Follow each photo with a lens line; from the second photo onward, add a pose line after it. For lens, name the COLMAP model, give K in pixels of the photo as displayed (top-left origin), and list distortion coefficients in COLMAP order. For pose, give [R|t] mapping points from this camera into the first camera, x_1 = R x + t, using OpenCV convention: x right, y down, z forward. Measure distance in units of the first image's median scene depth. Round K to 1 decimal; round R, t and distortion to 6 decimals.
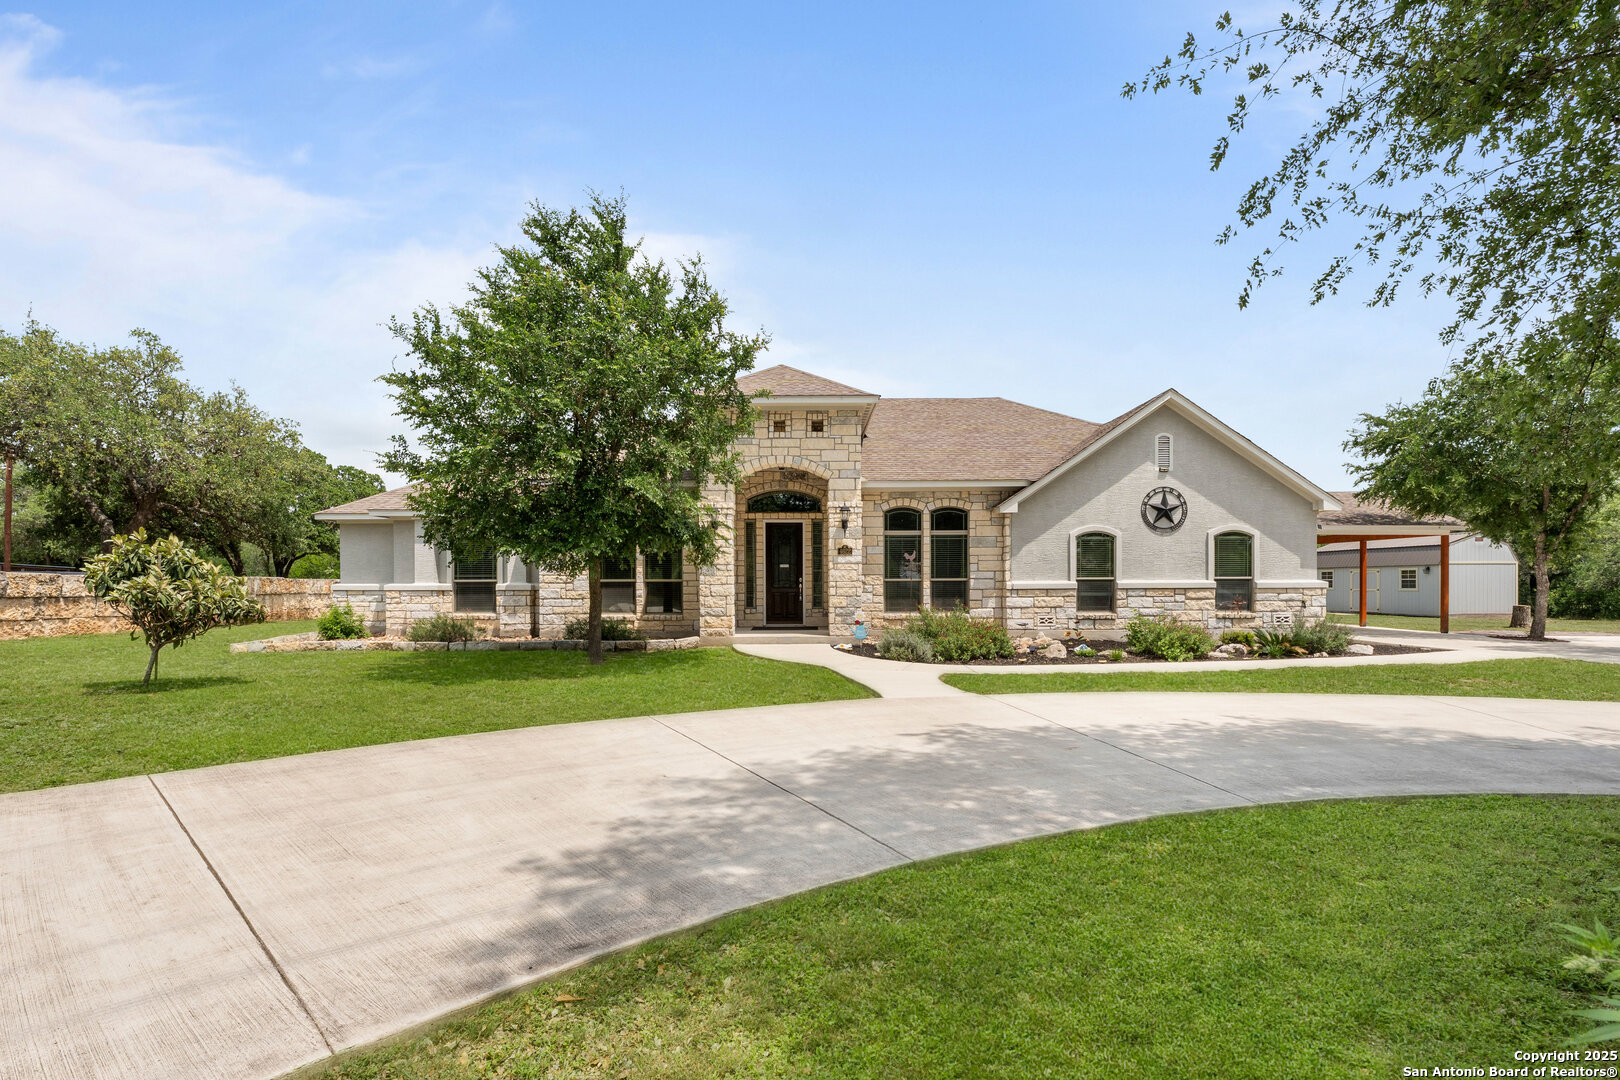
lens RADIAL K [[768.4, 0, 786.6], [0, 768.4, 595.0], [0, 0, 1]] dist [0.009316, 0.000093]
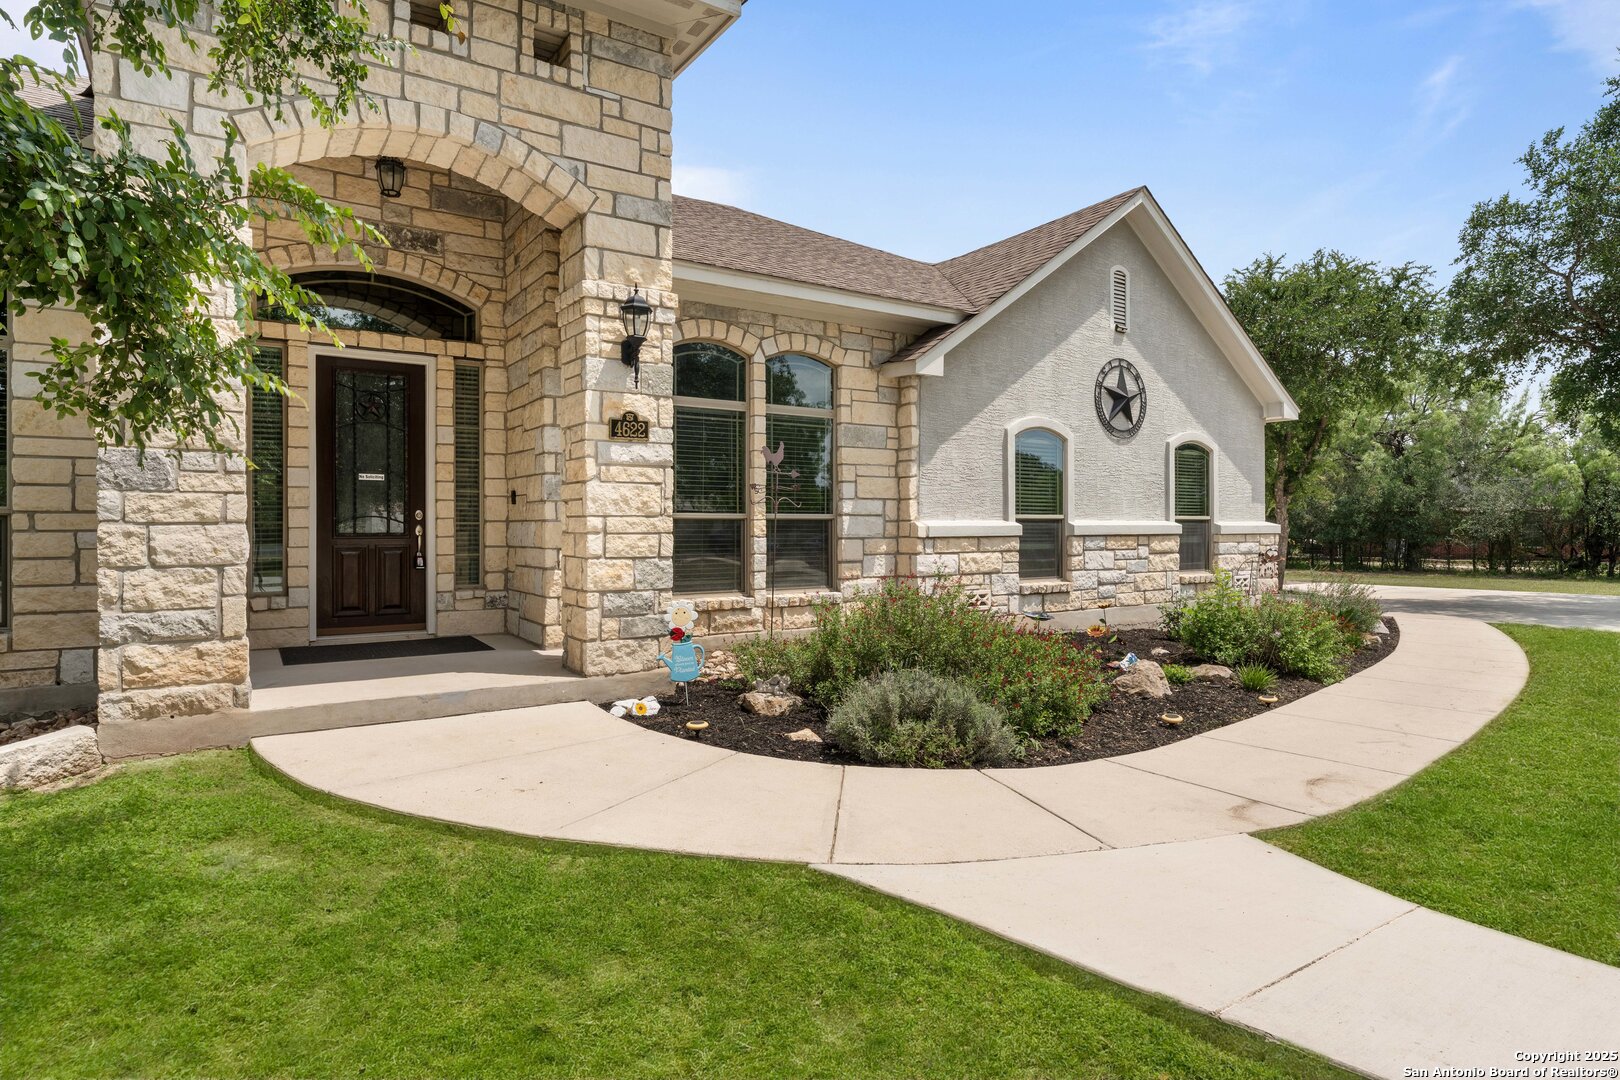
lens RADIAL K [[918.2, 0, 827.0], [0, 918.2, 526.7], [0, 0, 1]] dist [-0.003159, -0.000222]
pose [[0.828746, 0.002949, 0.559617, -0.075455], [0.008422, 0.999807, -0.017742, -0.004483], [-0.559561, 0.019417, 0.828562, 0.557411]]
